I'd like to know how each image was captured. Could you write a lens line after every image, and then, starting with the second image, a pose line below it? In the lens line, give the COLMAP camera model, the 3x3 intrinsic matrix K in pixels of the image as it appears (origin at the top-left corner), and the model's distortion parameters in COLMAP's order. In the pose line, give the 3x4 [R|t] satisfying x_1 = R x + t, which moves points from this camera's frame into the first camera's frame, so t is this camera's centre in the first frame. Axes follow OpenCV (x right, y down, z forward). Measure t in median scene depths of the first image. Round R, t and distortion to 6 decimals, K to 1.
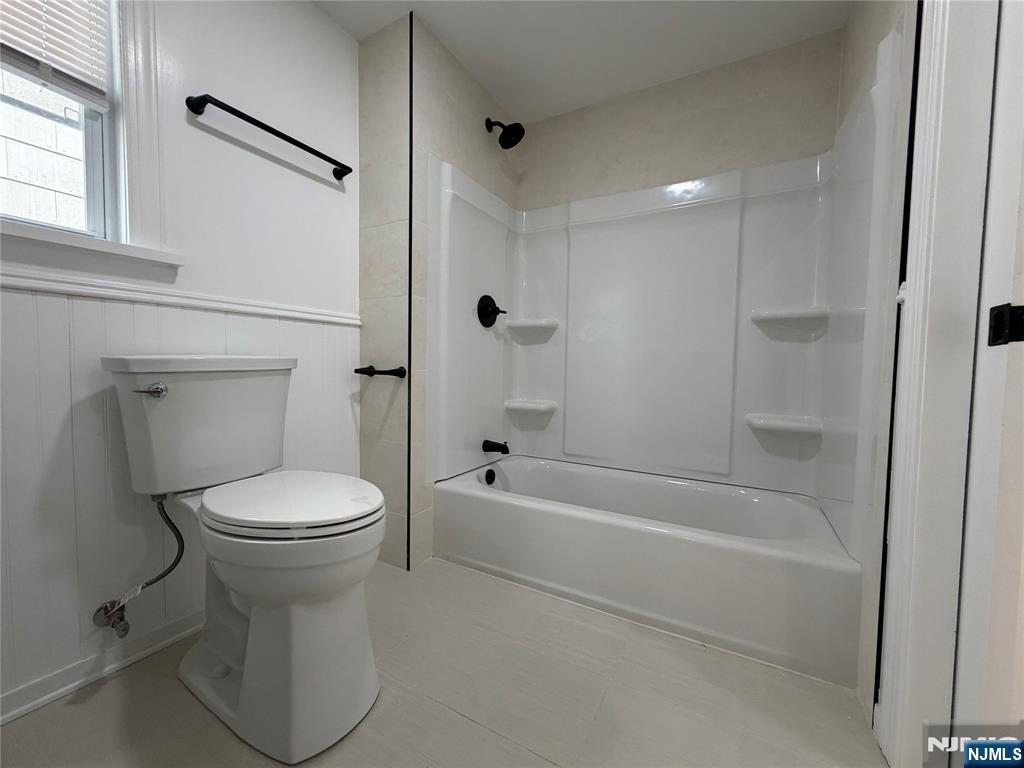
lens RADIAL K [[417.0, 0, 507.6], [0, 417.0, 385.1], [0, 0, 1]] dist [0.004366, 0.000575]
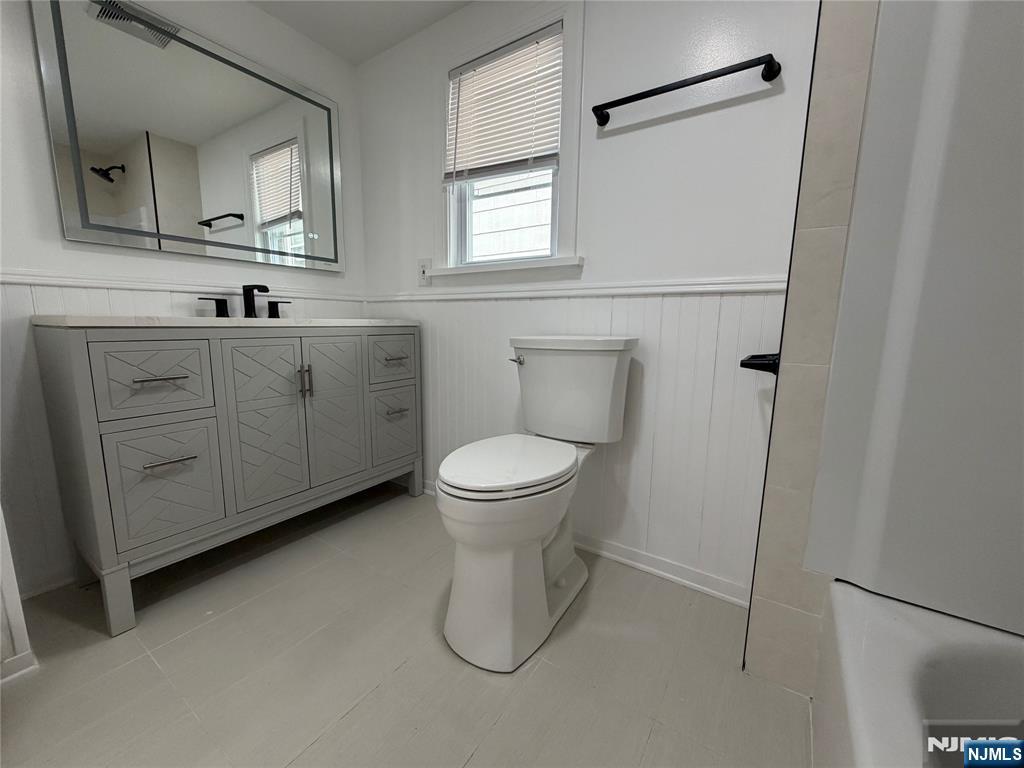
lens RADIAL K [[417.0, 0, 507.3], [0, 417.0, 384.8], [0, 0, 1]] dist [0.004366, 0.000575]
pose [[-0.084966, 0.098252, -0.991528, 0.489685], [-0.085360, 0.990750, 0.105490, -0.040529], [0.992721, 0.093600, -0.075793, 0.894849]]
